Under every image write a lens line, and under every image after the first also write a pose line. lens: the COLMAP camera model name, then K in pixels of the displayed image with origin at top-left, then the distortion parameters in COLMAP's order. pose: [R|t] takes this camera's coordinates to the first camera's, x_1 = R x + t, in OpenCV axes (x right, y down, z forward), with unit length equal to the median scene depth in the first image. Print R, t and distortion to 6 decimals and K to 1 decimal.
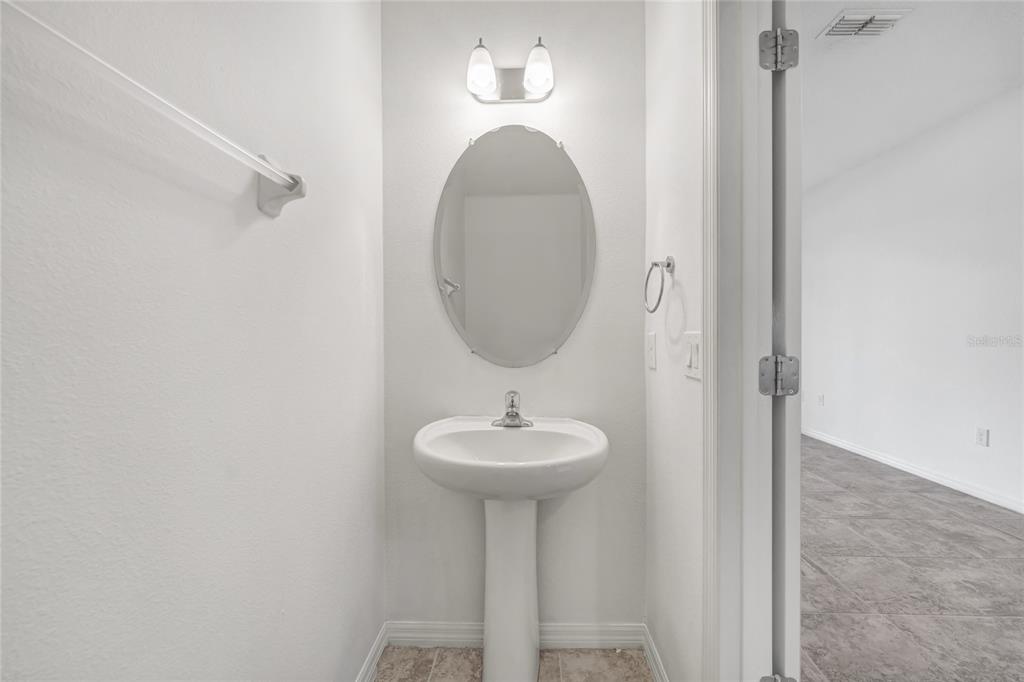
lens RADIAL K [[426.2, 0, 525.7], [0, 426.2, 341.0], [0, 0, 1]] dist [0.000413, 0.000062]
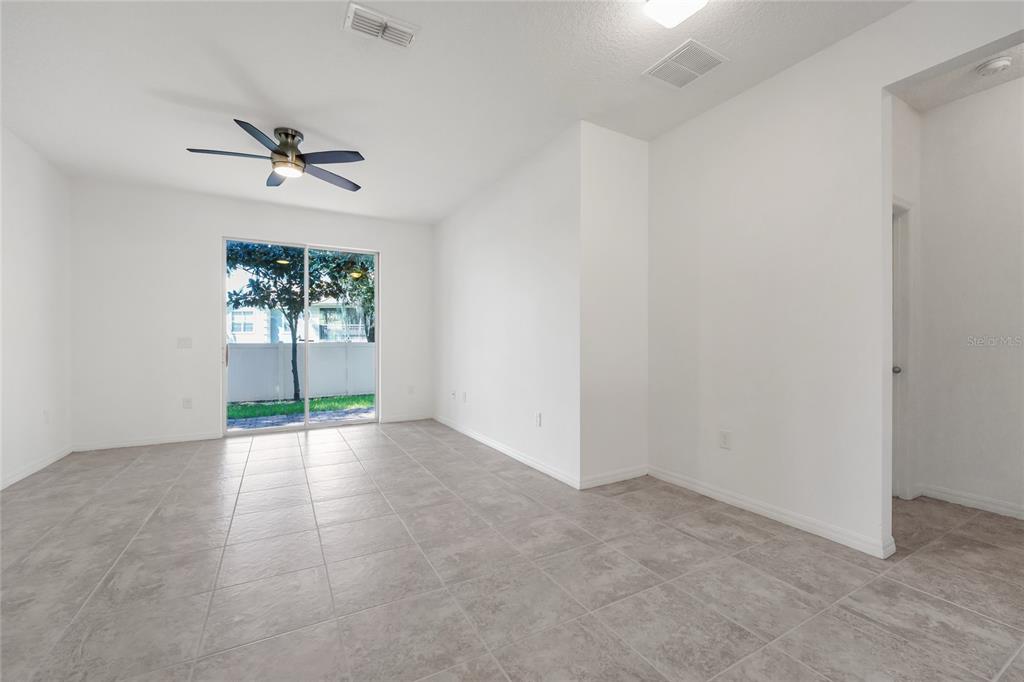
lens RADIAL K [[426.2, 0, 525.7], [0, 426.2, 341.0], [0, 0, 1]] dist [0.000413, 0.000062]
pose [[0.855793, 0.004090, 0.517302, 0.440906], [0.002929, 0.999914, -0.012752, 0.017927], [-0.517309, 0.012429, 0.855708, -0.034576]]
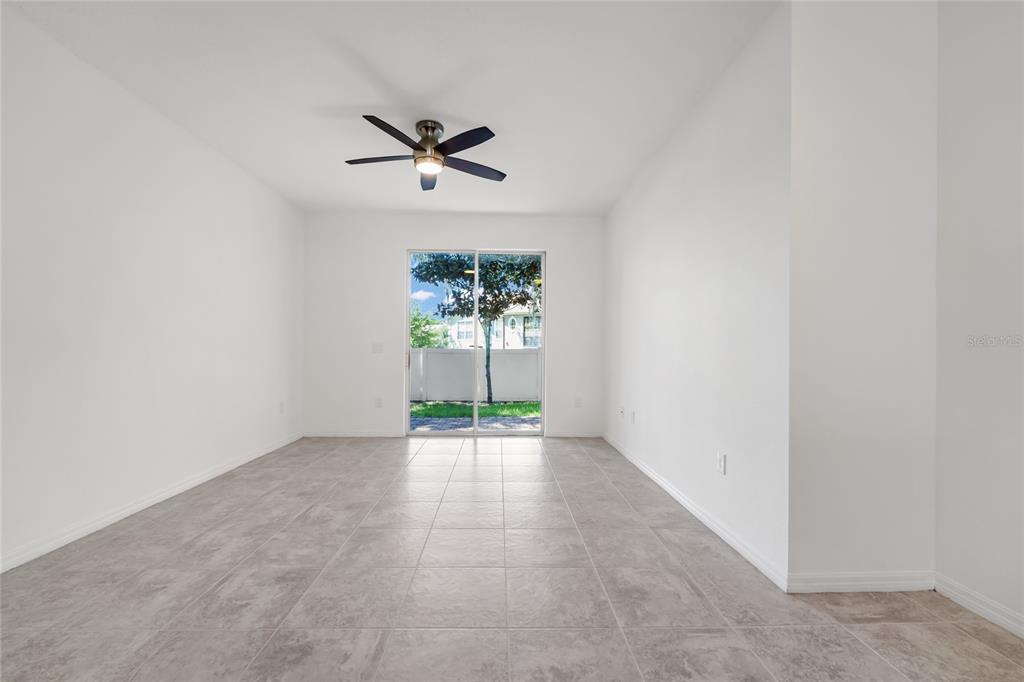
lens RADIAL K [[431.4, 0, 514.6], [0, 431.4, 350.6], [0, 0, 1]] dist [-0.002105, -0.000139]
pose [[0.998536, 0.011001, 0.052956, 0.666152], [-0.010765, 0.999931, -0.004745, 0.012562], [-0.053005, 0.004168, 0.998586, 0.185603]]
